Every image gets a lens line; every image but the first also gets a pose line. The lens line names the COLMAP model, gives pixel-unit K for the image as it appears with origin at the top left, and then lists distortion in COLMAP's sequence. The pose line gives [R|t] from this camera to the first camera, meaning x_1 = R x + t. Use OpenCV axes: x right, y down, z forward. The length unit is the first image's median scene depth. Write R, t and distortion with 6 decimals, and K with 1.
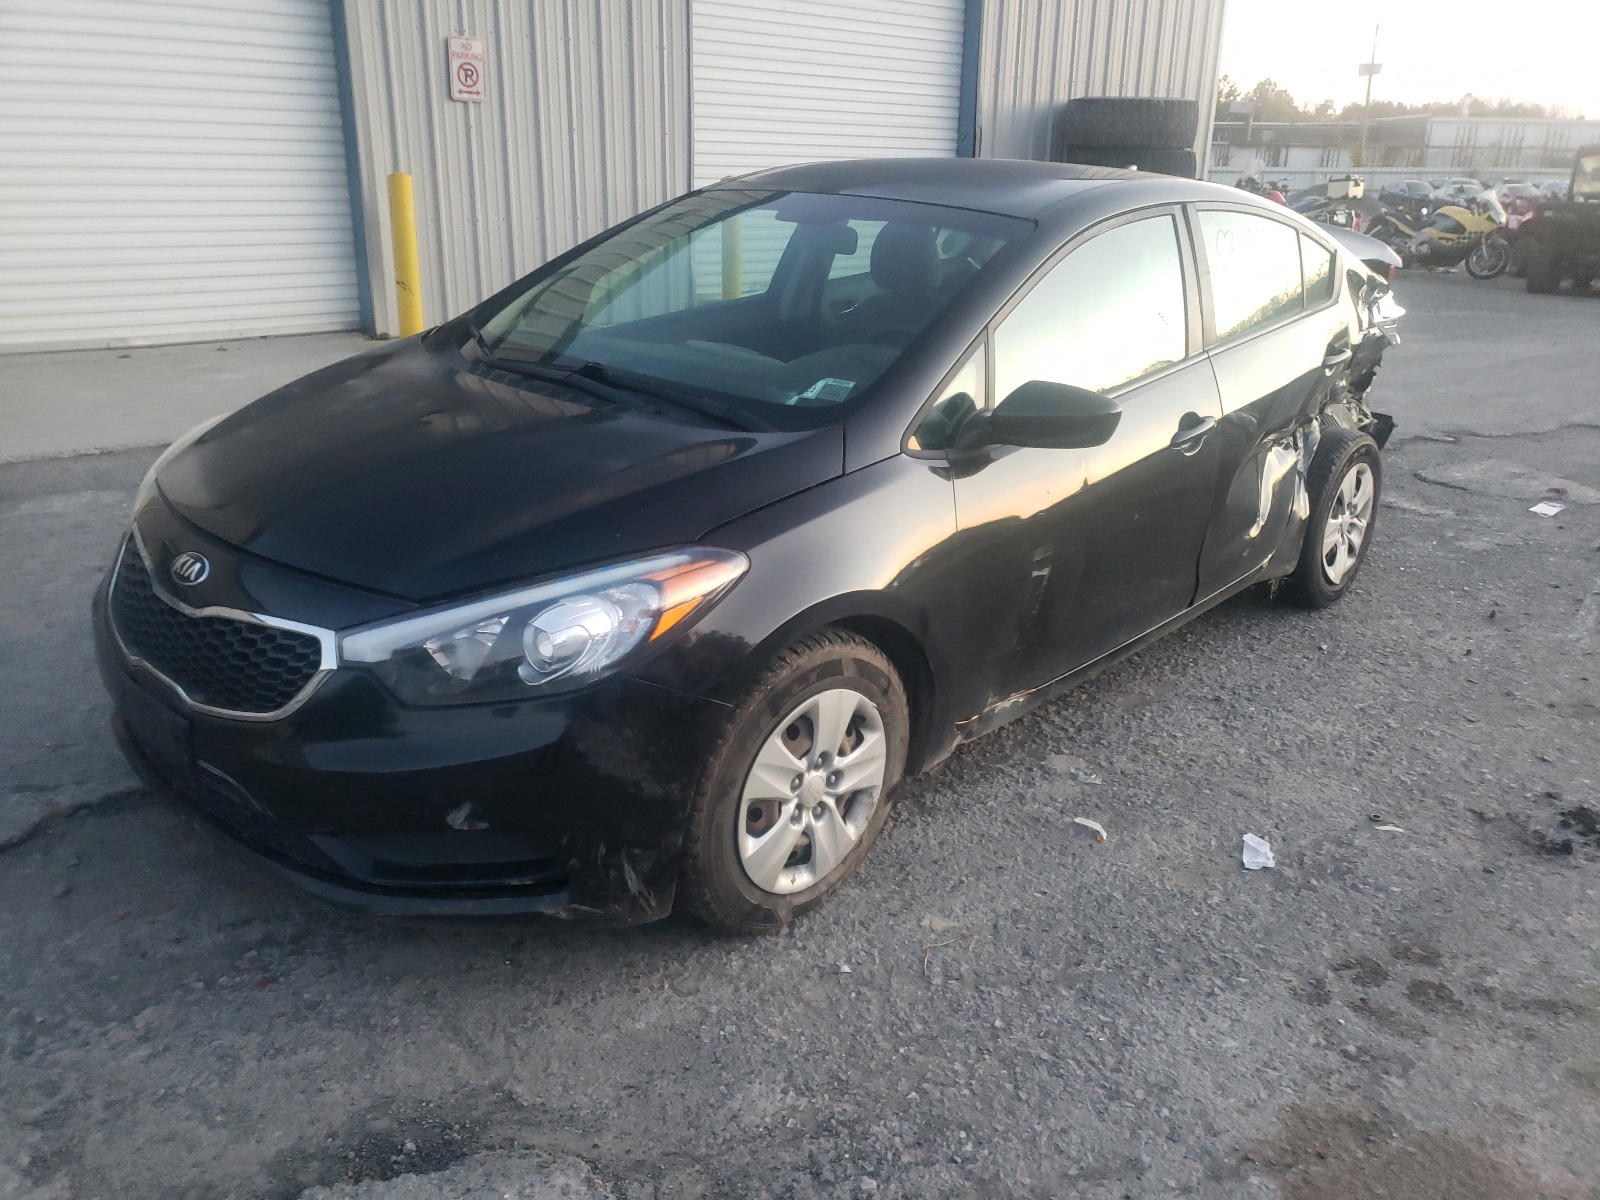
lens RADIAL K [[1207.2, 0, 806.4], [0, 1207.2, 640.6], [0, 0, 1]] dist [0.006999, -0.000044]
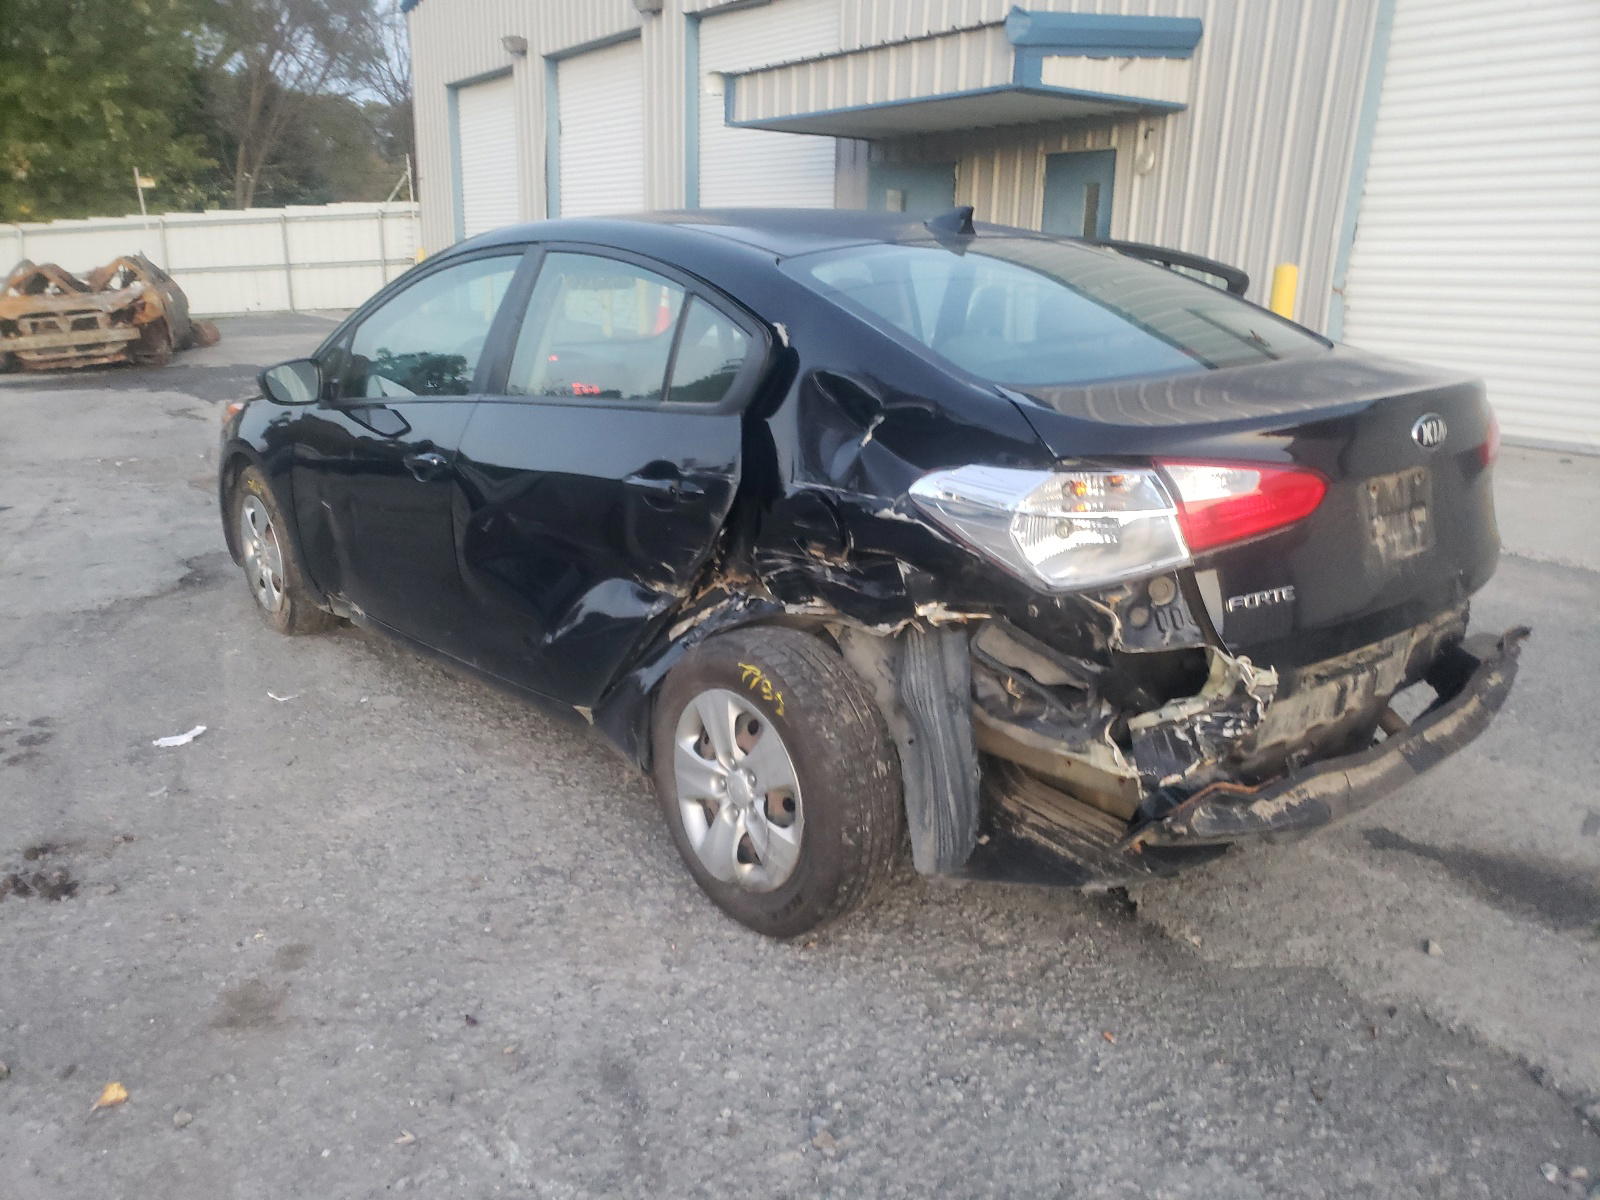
lens RADIAL K [[1207.2, 0, 806.4], [0, 1207.2, 640.6], [0, 0, 1]] dist [0.006999, -0.000044]
pose [[-0.075646, 0.285605, -0.955357, 1.388961], [-0.380402, 0.877376, 0.292413, -0.489426], [0.921722, 0.385540, 0.042275, 1.380216]]
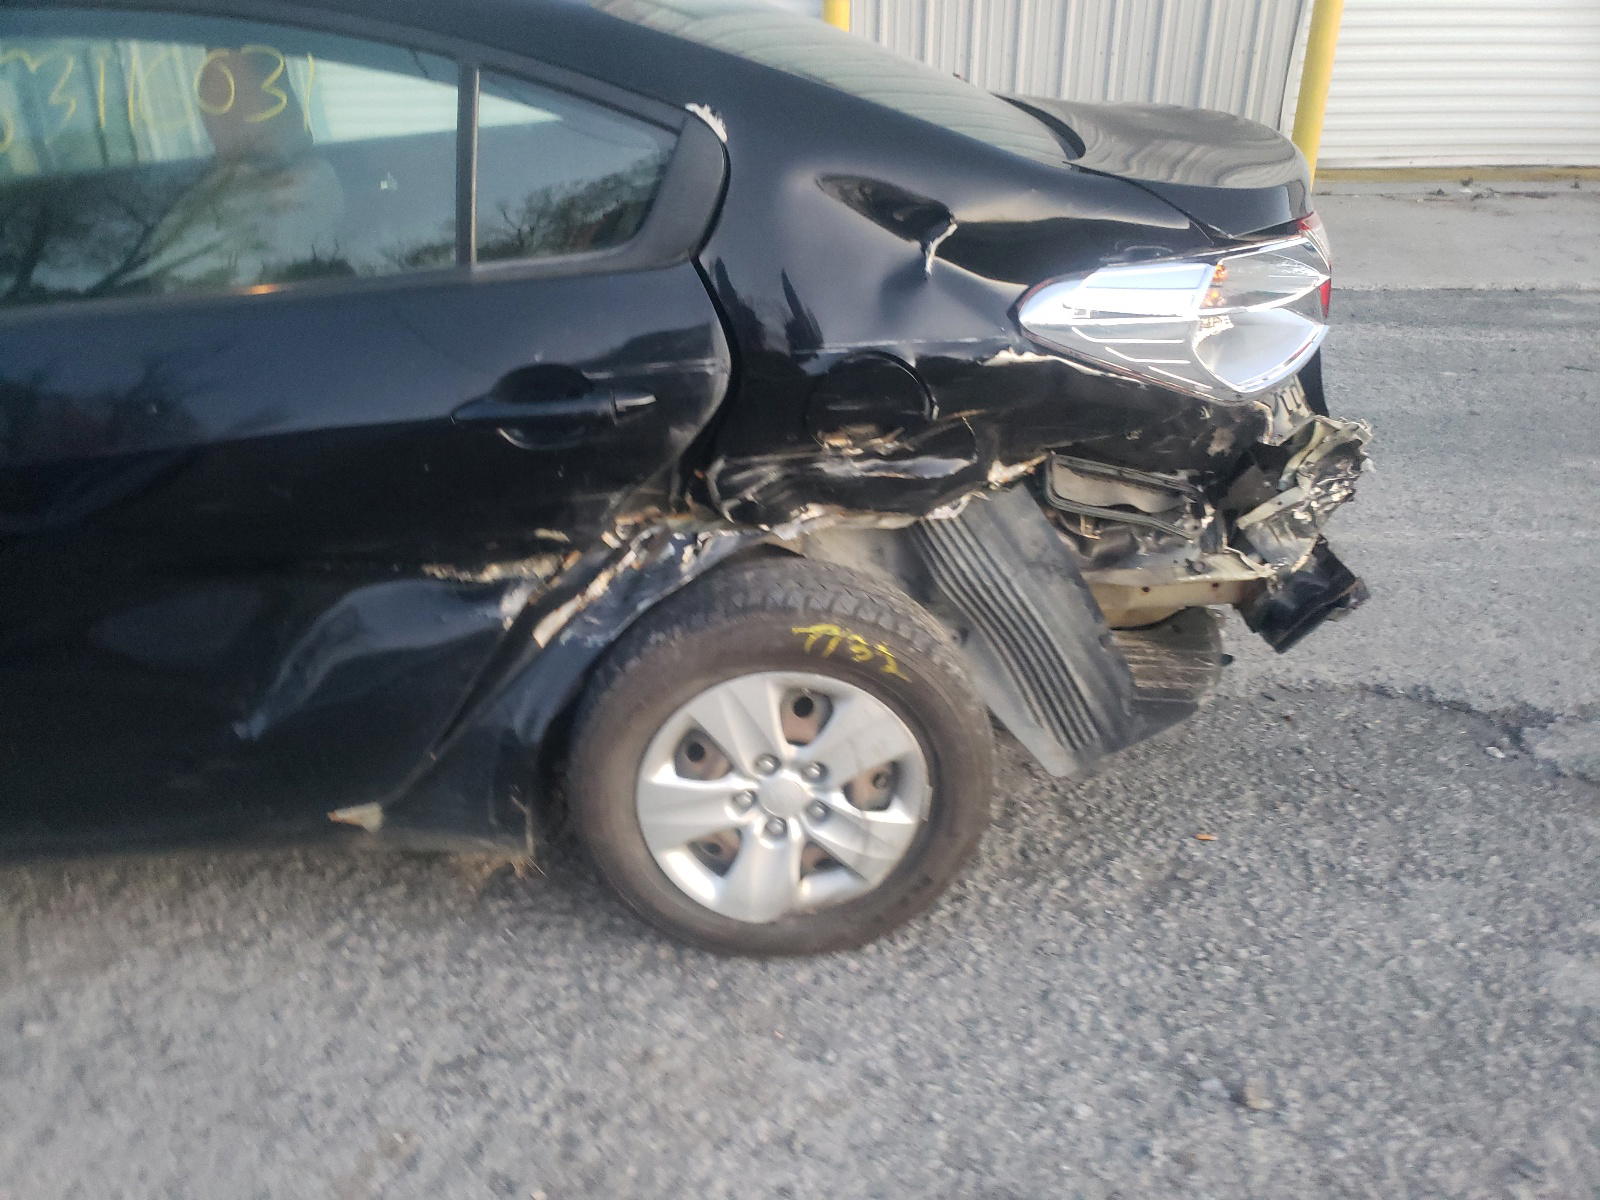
lens RADIAL K [[1207.2, 0, 806.4], [0, 1207.2, 640.6], [0, 0, 1]] dist [0.006999, -0.000044]
pose [[0.719645, 0.298455, -0.626926, 0.990548], [-0.228070, 0.954413, 0.192559, -0.330711], [0.655817, 0.004408, 0.754907, 0.976755]]
